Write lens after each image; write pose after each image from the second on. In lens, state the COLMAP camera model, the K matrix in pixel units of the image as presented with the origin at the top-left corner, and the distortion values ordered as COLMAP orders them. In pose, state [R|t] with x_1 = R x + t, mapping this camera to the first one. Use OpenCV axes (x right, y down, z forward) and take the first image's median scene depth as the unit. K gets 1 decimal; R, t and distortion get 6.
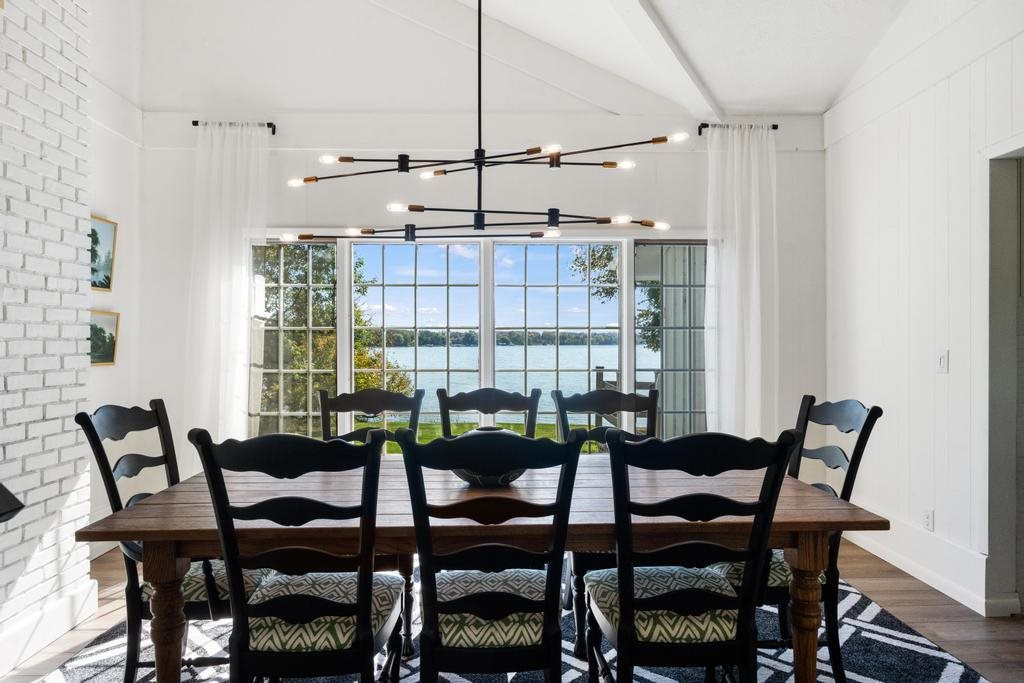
lens RADIAL K [[629.2, 0, 513.3], [0, 629.2, 343.3], [0, 0, 1]] dist [-0.002229, -0.000003]
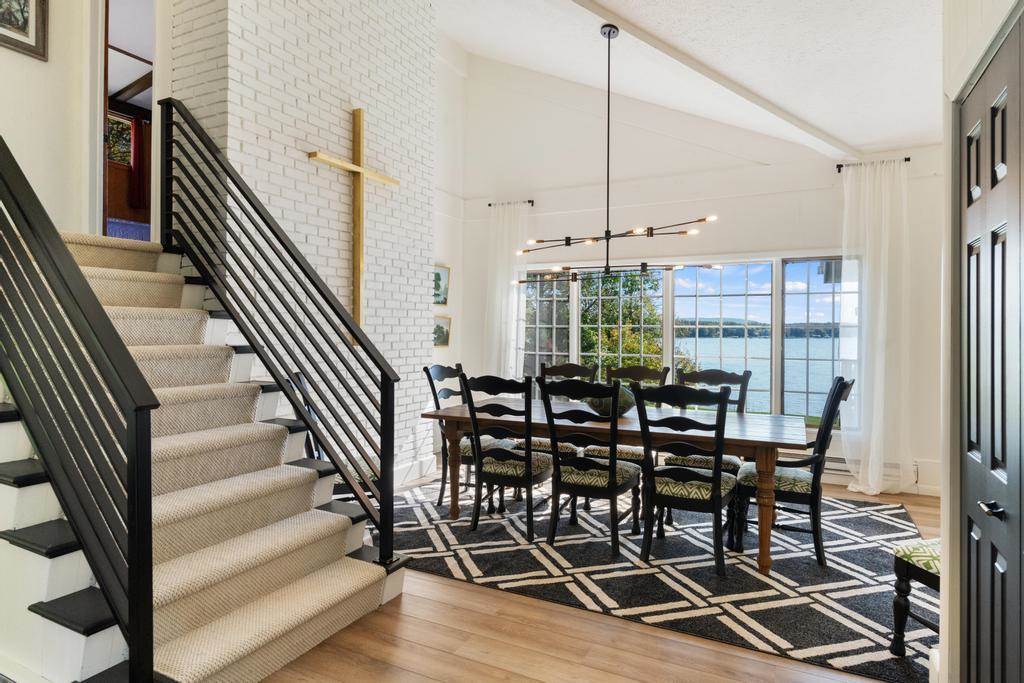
lens RADIAL K [[567.0, 0, 512.3], [0, 567.0, 335.3], [0, 0, 1]] dist [0.000556, -0.000477]
pose [[0.883022, 0.009552, -0.469235, 0.473130], [-0.007773, 0.999953, 0.005729, -0.014648], [0.469268, -0.001411, 0.883055, -0.568170]]
